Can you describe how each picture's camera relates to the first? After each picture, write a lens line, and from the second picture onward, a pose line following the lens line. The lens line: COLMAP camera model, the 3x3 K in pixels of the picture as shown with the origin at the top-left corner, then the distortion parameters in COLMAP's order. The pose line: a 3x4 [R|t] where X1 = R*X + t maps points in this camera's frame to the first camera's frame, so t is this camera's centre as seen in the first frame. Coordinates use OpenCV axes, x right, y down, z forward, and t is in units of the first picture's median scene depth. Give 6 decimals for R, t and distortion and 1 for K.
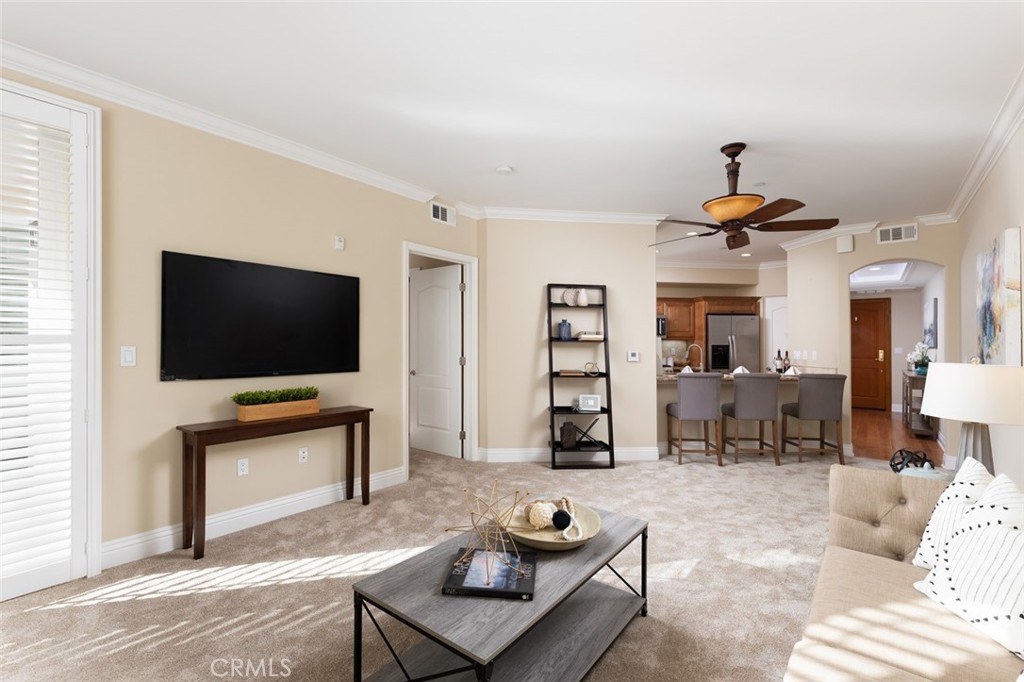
lens RADIAL K [[456.6, 0, 510.9], [0, 456.6, 345.3], [0, 0, 1]] dist [0.001213, 0.000102]
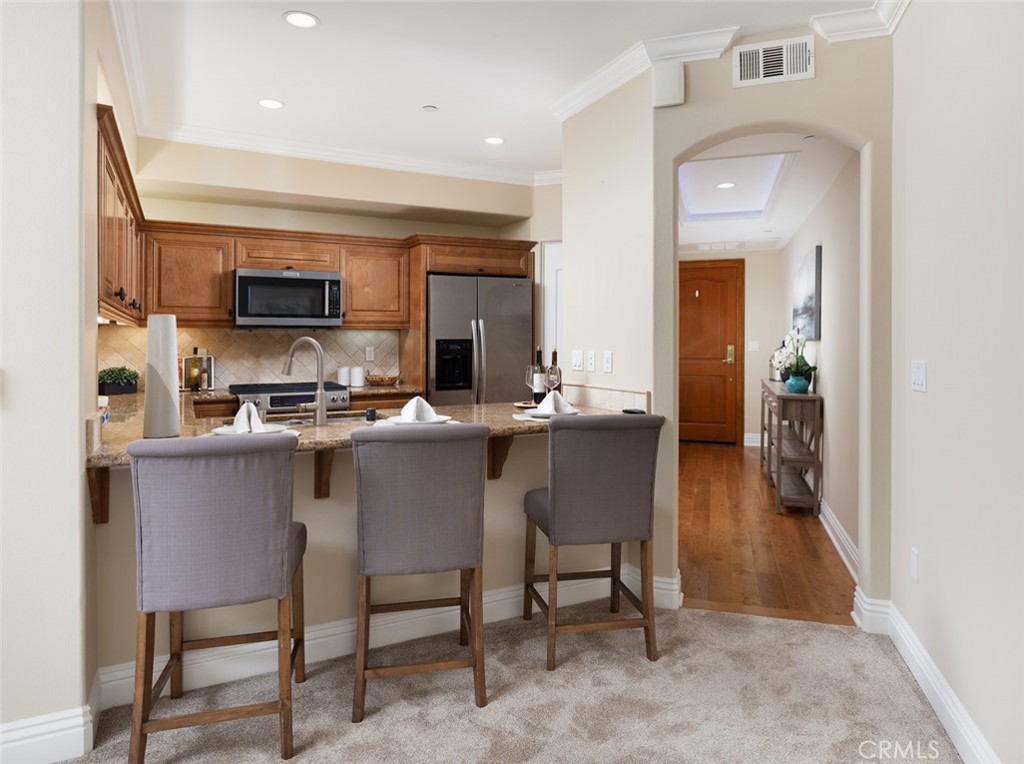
lens RADIAL K [[641.9, 0, 512.0], [0, 641.9, 382.0], [0, 0, 1]] dist [-0.000059, 0.000420]
pose [[0.935659, -0.032753, 0.351383, 0.284975], [0.011065, 0.997917, 0.063555, 0.002369], [-0.352733, -0.055577, 0.934072, 0.364302]]
